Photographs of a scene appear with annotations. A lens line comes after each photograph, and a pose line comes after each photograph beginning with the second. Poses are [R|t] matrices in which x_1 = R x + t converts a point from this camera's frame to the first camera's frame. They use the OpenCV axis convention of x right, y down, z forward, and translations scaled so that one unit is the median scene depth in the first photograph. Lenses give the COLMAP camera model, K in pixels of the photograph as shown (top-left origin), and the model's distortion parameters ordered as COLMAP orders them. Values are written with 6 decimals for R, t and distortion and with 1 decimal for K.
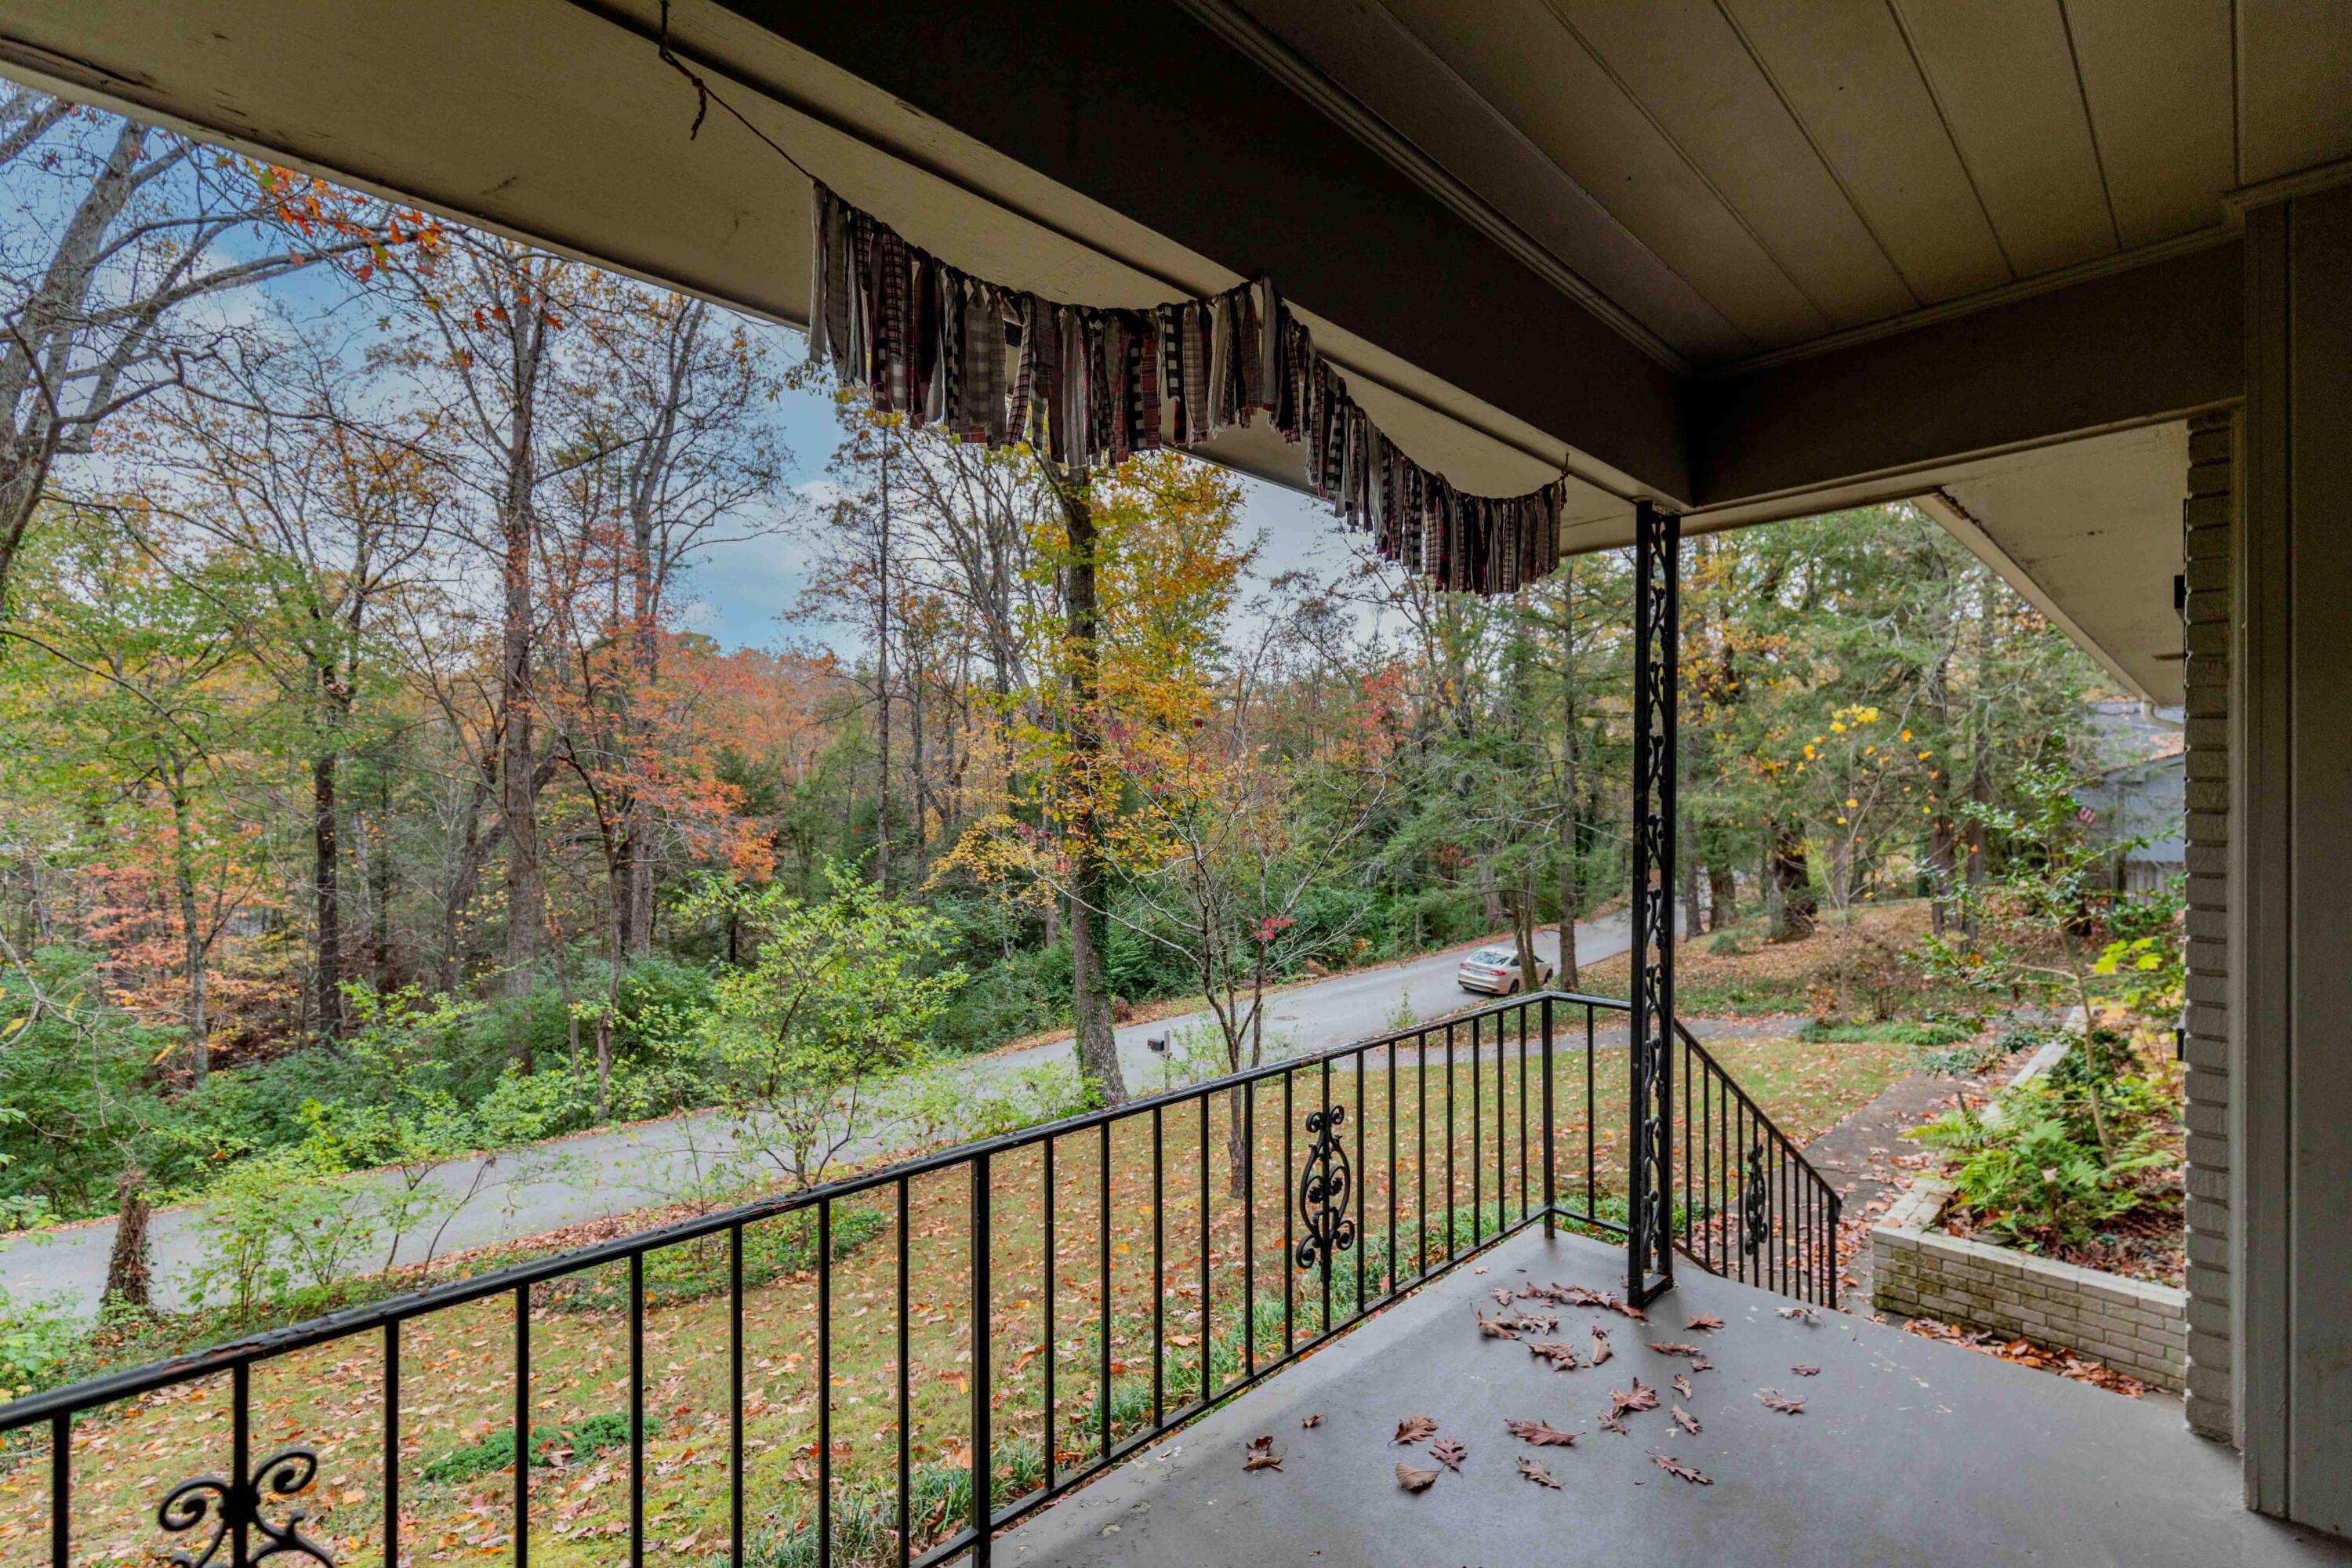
lens RADIAL K [[1067.7, 0, 1176.0], [0, 1067.7, 784.0], [0, 0, 1]] dist [0.001399, -0.000638]
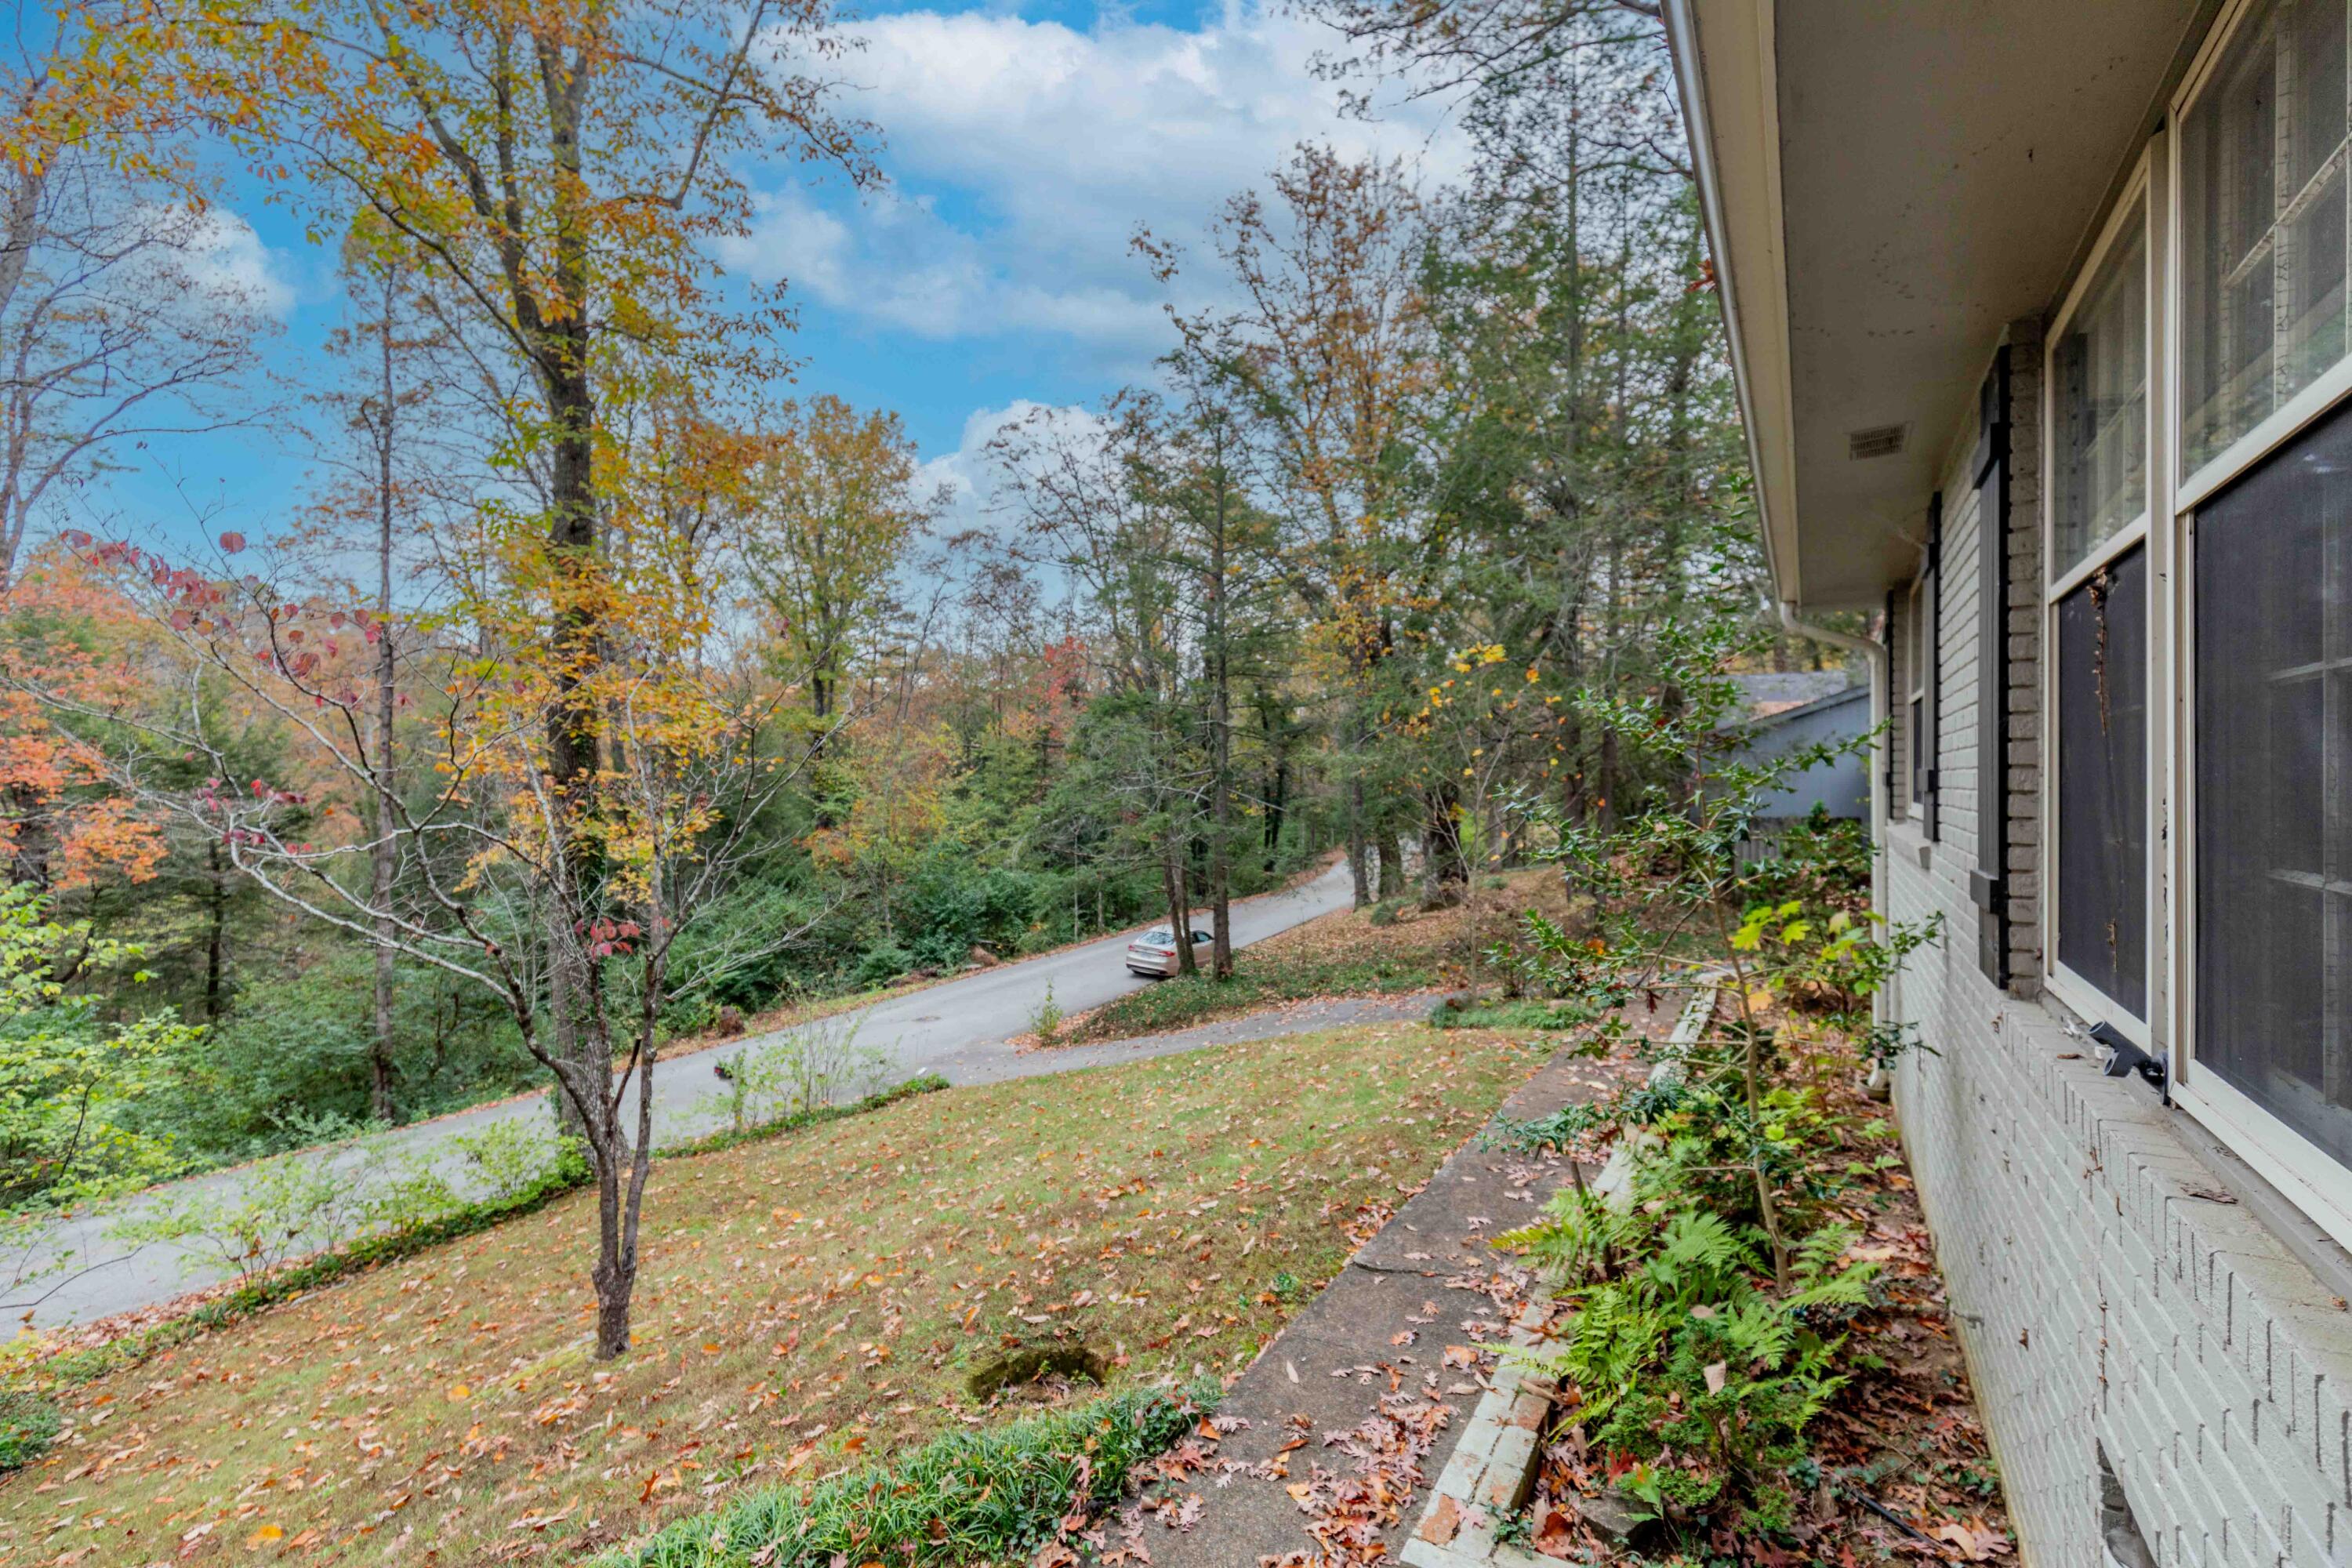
lens RADIAL K [[1067.7, 0, 1176.0], [0, 1067.7, 784.0], [0, 0, 1]] dist [0.001399, -0.000638]
pose [[0.966521, -0.010574, 0.256370, 0.109190], [0.006209, 0.999822, 0.017830, 0.016976], [-0.256513, -0.015641, 0.966414, 0.143312]]
